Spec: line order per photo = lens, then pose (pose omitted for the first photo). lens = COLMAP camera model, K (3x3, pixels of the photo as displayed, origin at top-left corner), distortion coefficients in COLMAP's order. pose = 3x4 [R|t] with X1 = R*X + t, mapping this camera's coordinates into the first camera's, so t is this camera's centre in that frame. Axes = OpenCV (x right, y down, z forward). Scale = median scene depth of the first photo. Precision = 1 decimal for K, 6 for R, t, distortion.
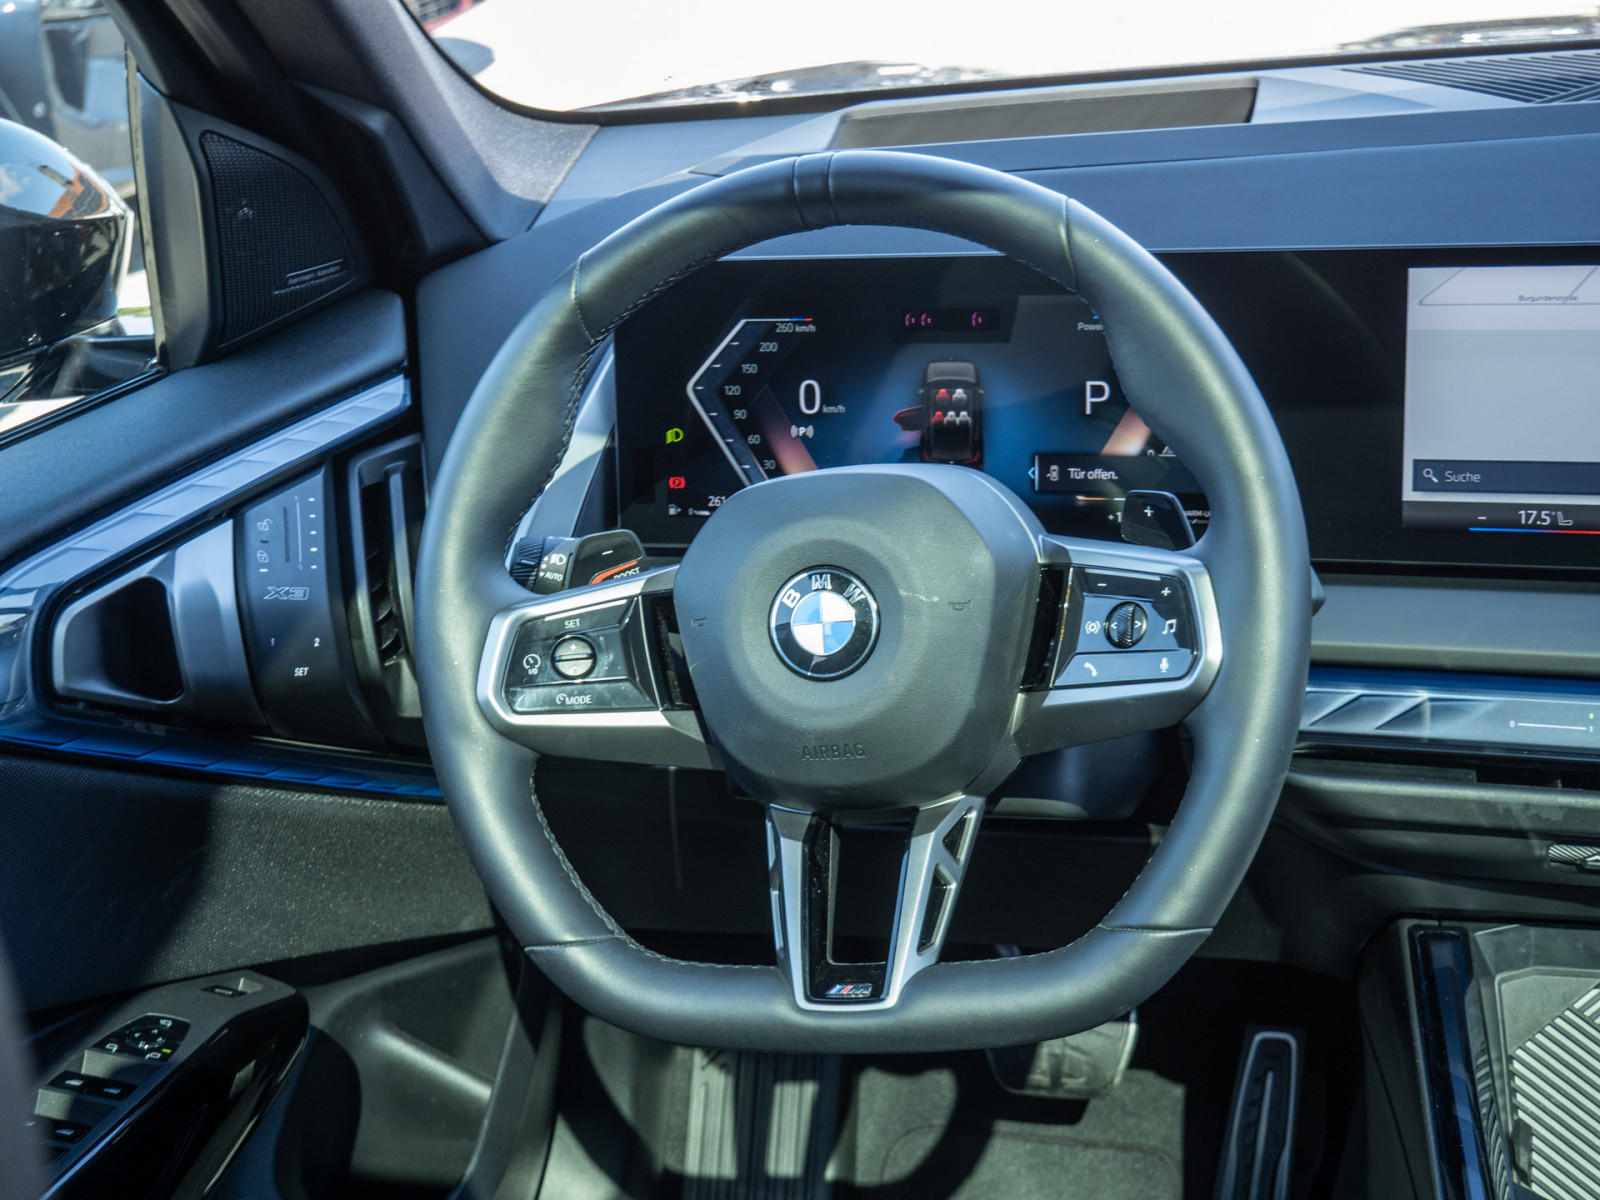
lens RADIAL K [[2286.0, 0, 800.0], [0, 2286.0, 600.0], [0, 0, 1]] dist [-0.001637, -0.078307]
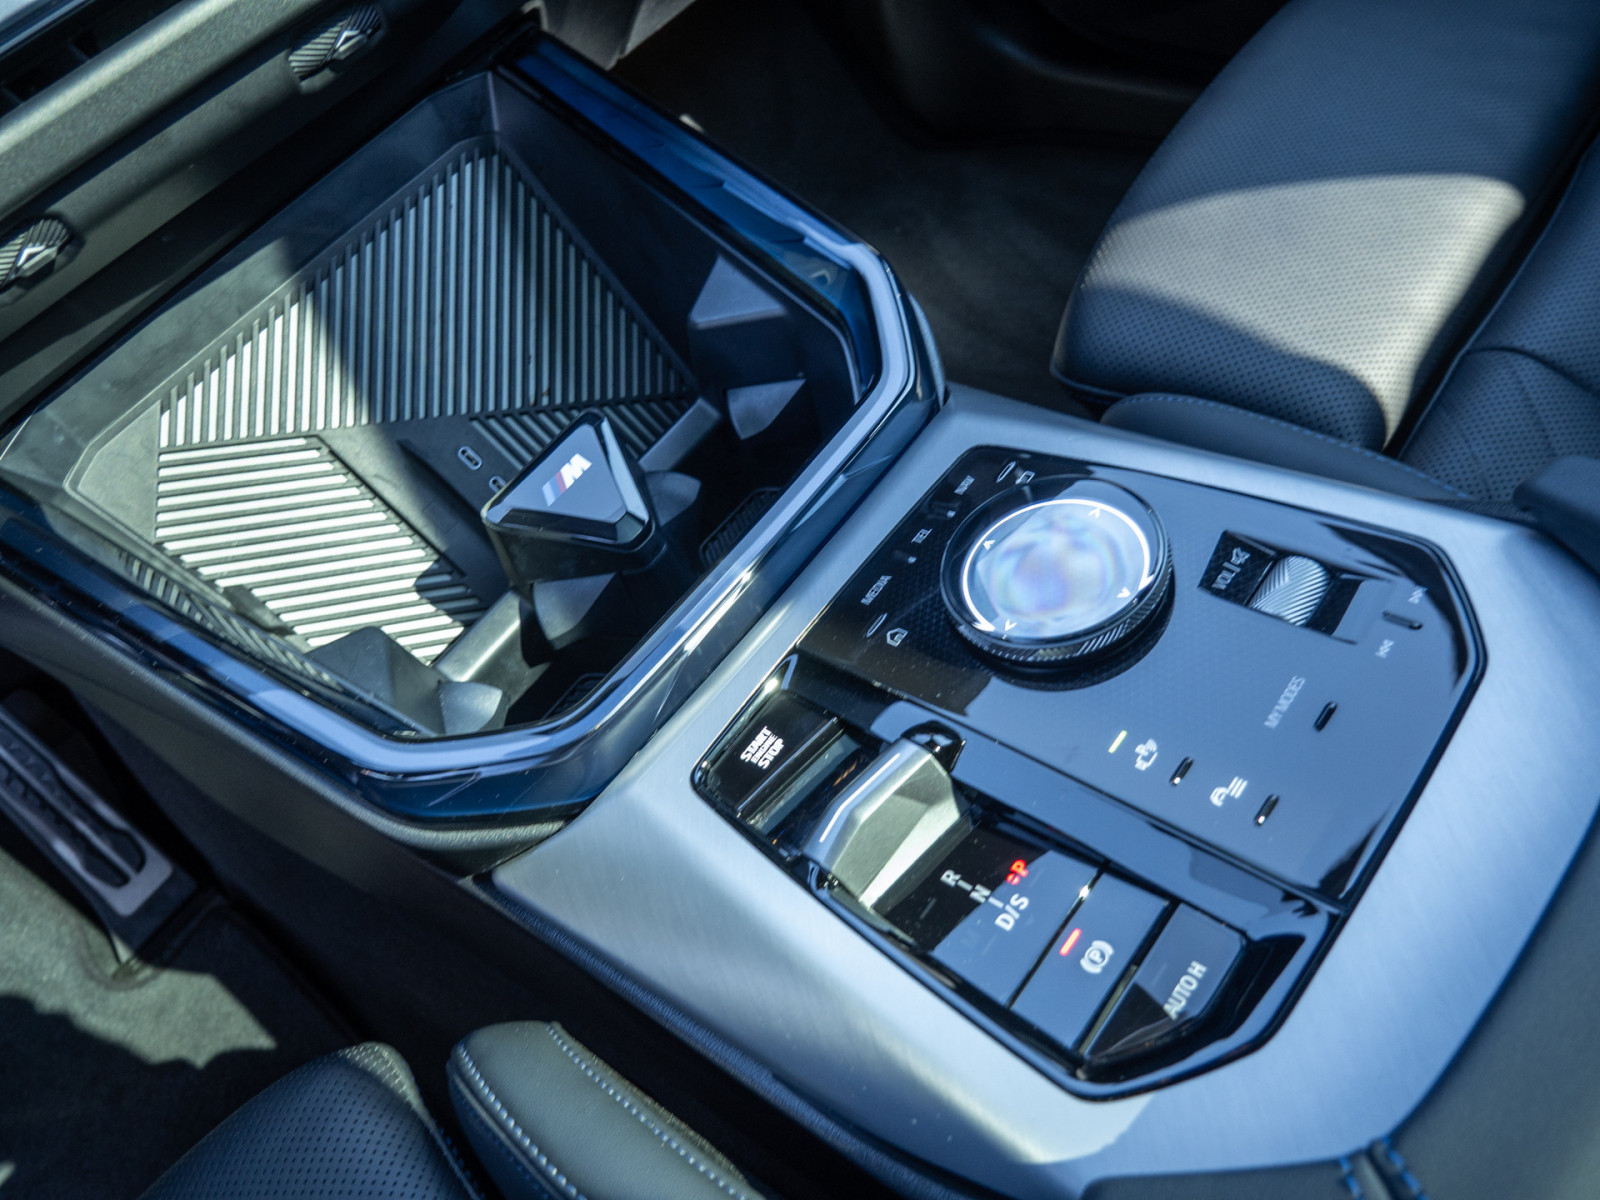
lens RADIAL K [[1150.8, 0, 800.0], [0, 1150.8, 600.0], [0, 0, 1]] dist [-0.022570, 0.000443]
pose [[0.416900, -0.747555, 0.517064, 0.179436], [0.498058, 0.663733, 0.558029, 0.098819], [-0.760350, 0.024886, 0.649037, 0.555934]]
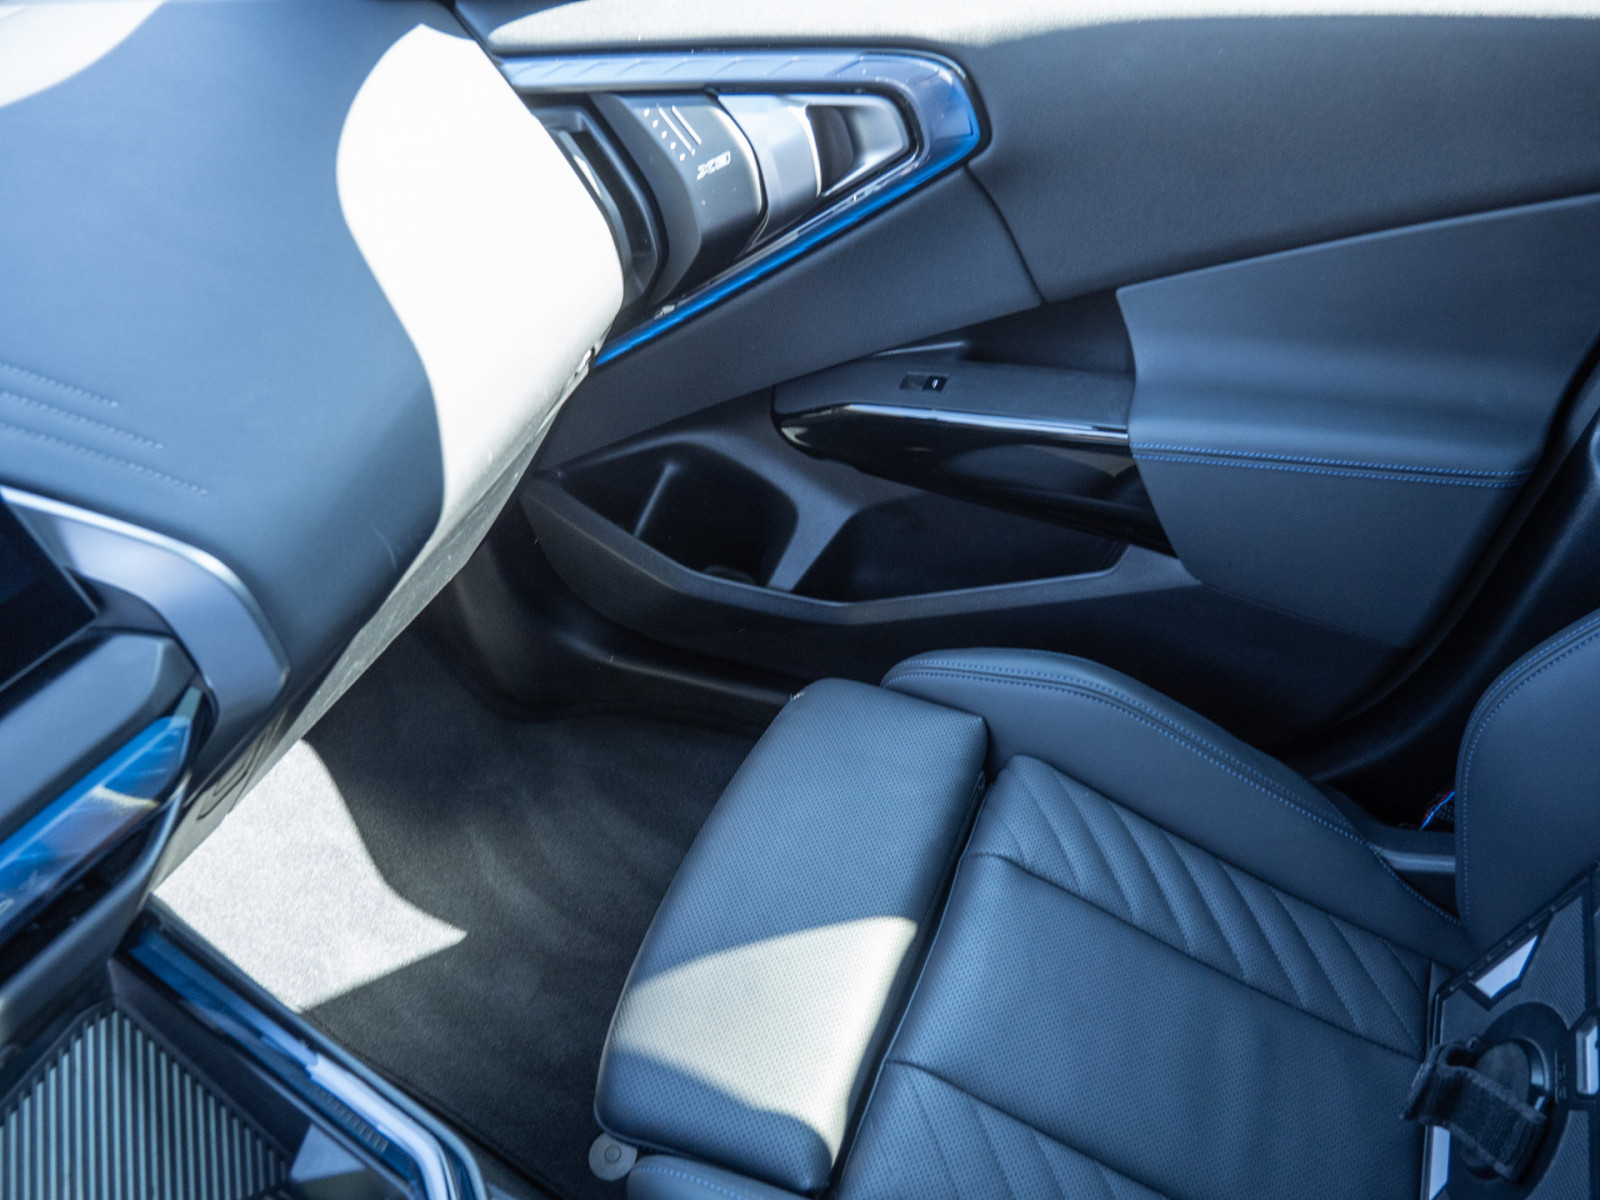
lens RADIAL K [[1134.2, 0, 800.0], [0, 1134.2, 600.0], [0, 0, 1]] dist [-0.065237, 0.000431]
pose [[0.144701, -0.598413, 0.788012, 0.251556], [0.423207, 0.757304, 0.497381, -0.103821], [-0.894404, 0.261521, 0.362835, 0.397892]]
